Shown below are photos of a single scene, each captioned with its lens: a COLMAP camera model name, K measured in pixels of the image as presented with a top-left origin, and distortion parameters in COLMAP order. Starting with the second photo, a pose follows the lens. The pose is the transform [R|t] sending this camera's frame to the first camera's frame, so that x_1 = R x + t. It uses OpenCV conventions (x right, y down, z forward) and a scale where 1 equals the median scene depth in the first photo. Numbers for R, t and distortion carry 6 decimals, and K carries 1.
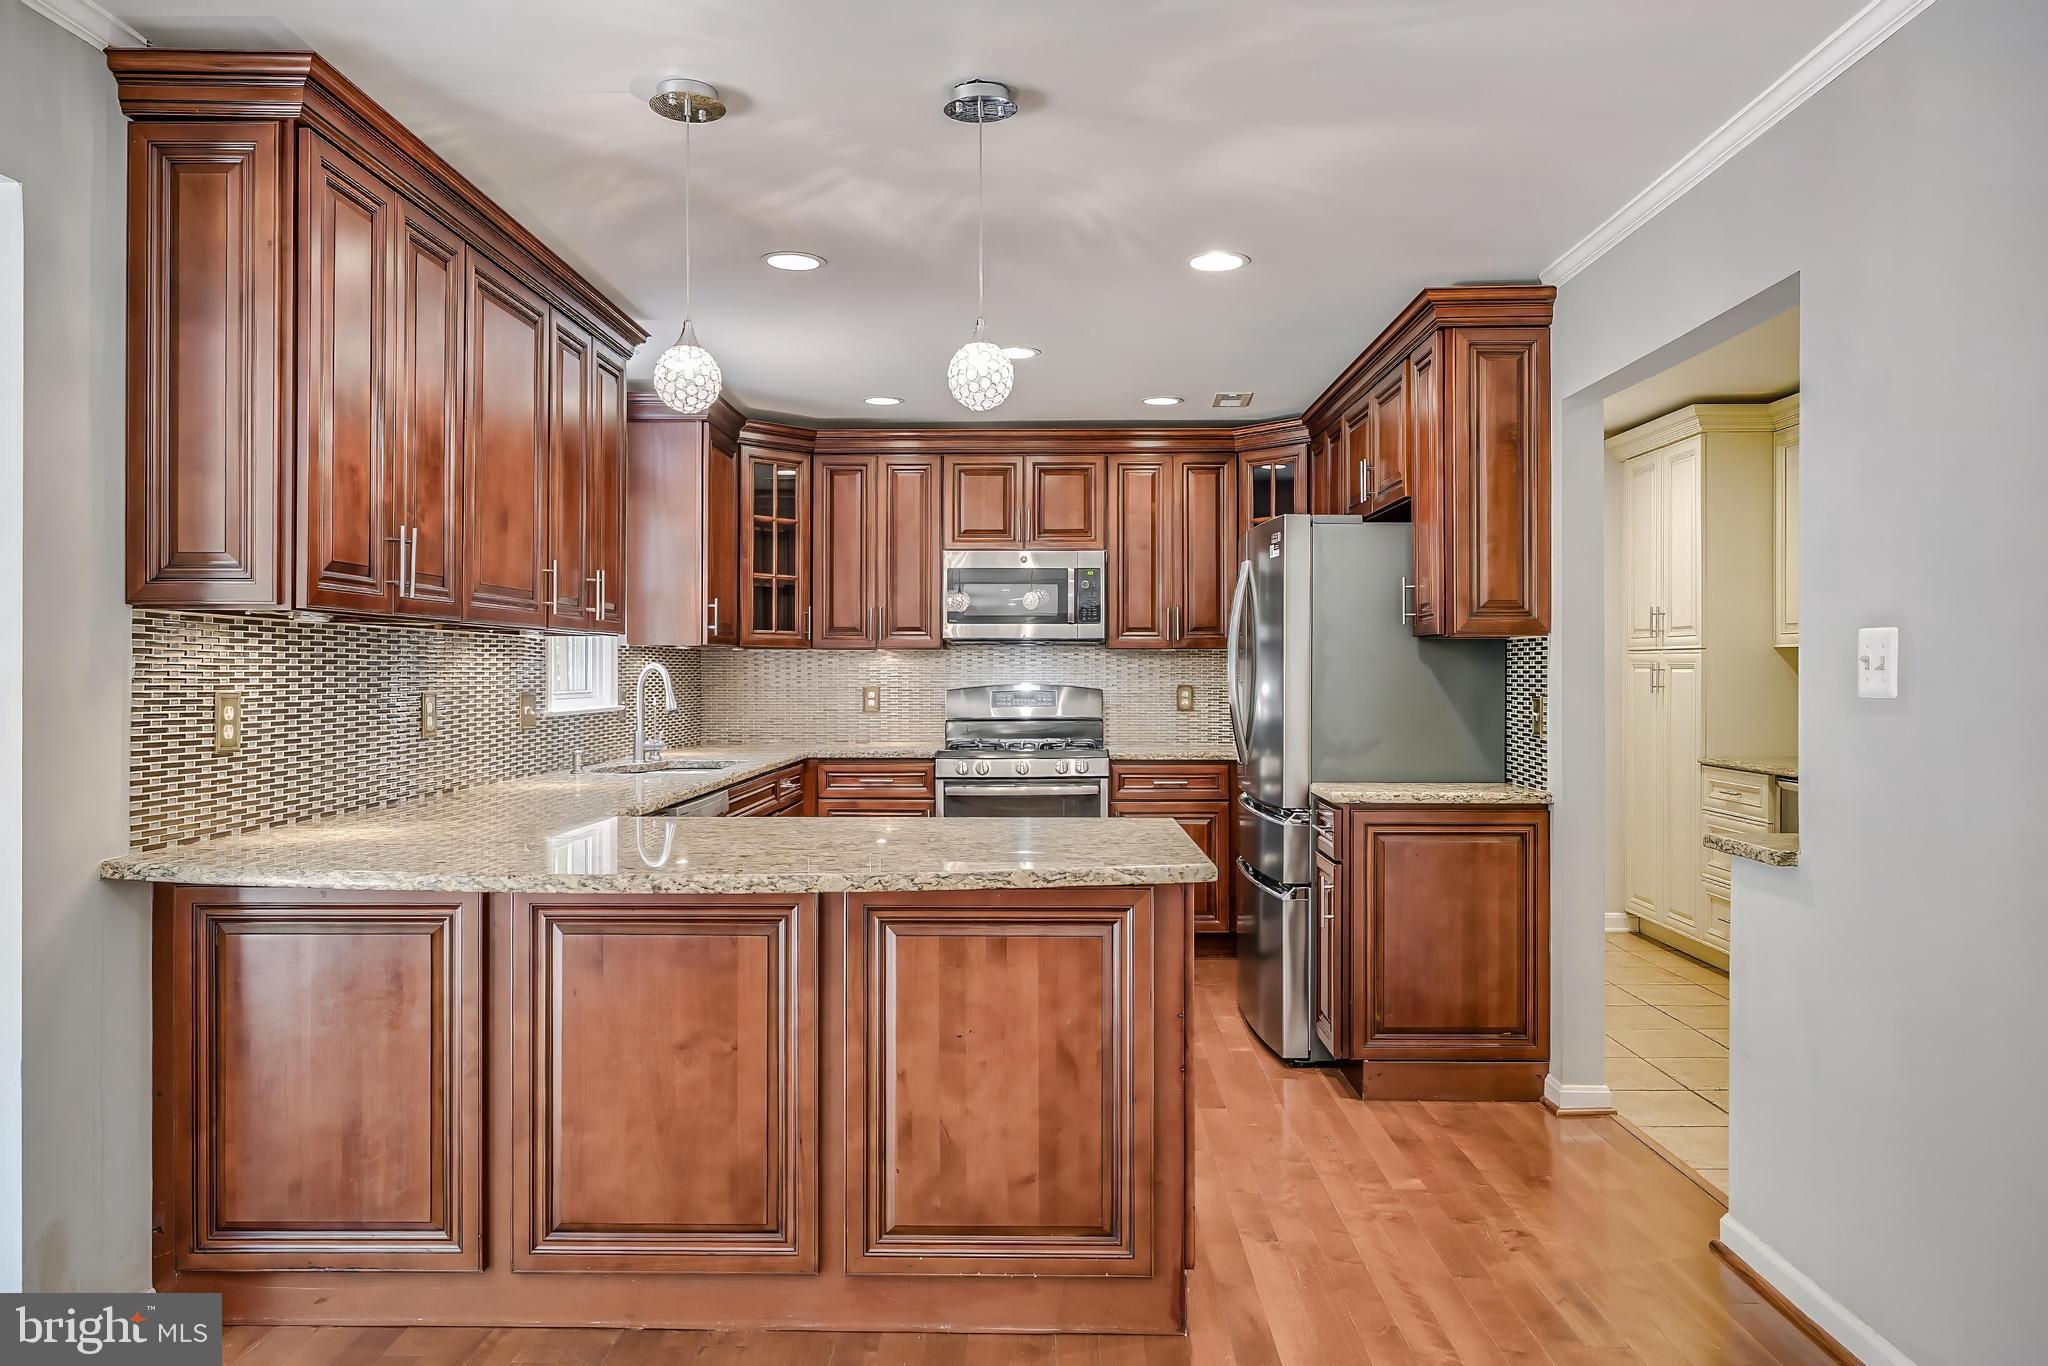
lens RADIAL K [[1342.3, 0, 1033.1], [0, 1342.3, 672.9], [0, 0, 1]] dist [-0.000868, 0.000464]
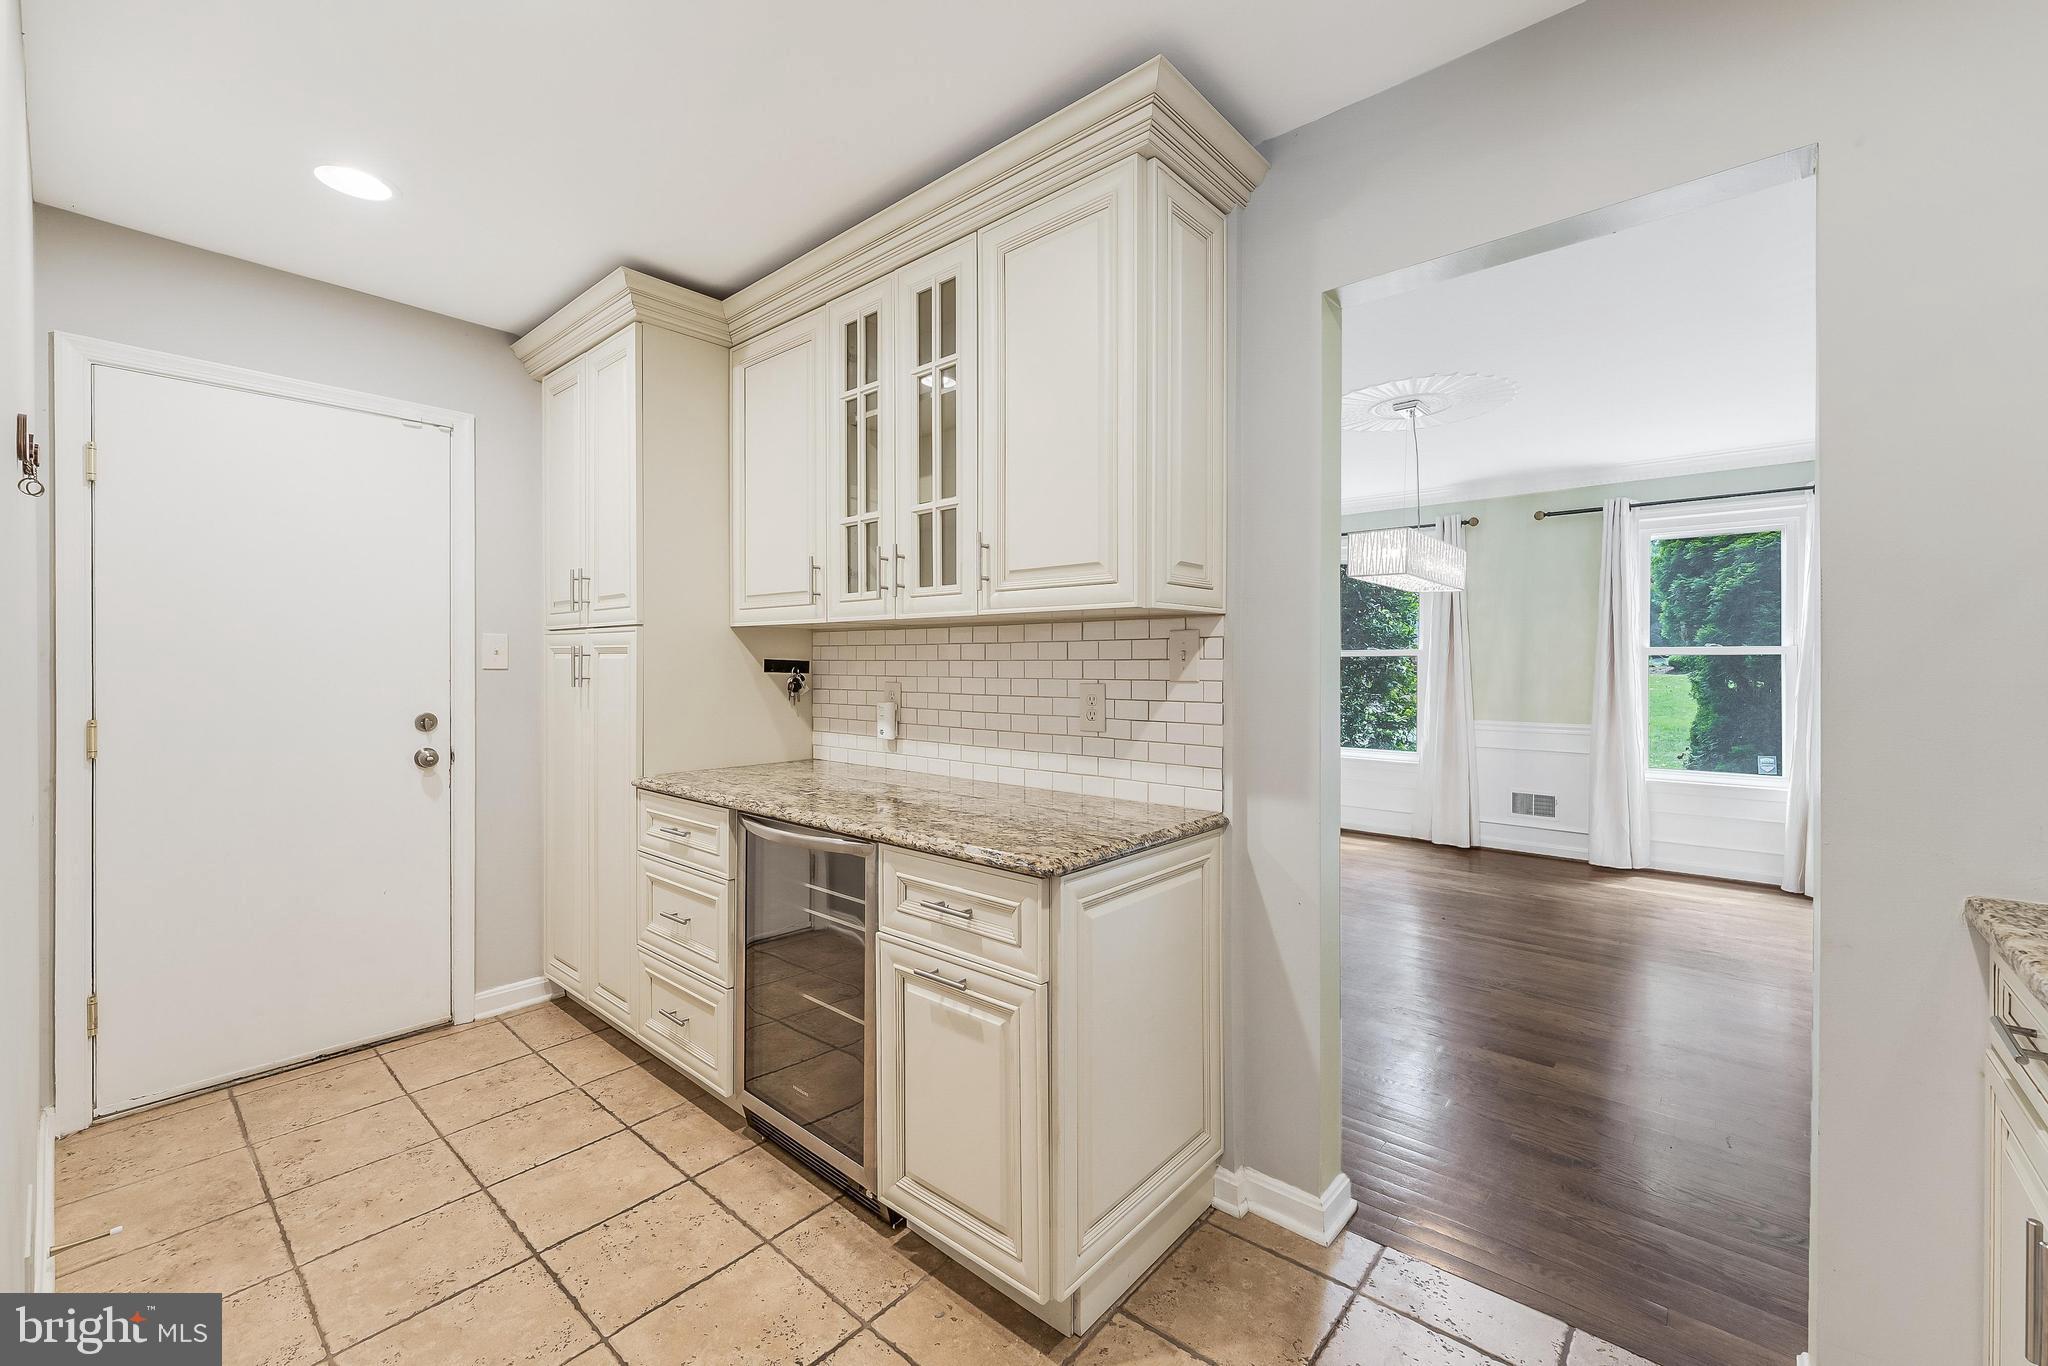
lens RADIAL K [[825.4, 0, 1029.7], [0, 825.4, 668.4], [0, 0, 1]] dist [0.000399, -0.000296]
pose [[0.642212, -0.002965, 0.766521, 0.319313], [0.000449, 0.999994, 0.003492, 0.003612], [-0.766527, -0.001898, 0.642210, 0.602458]]
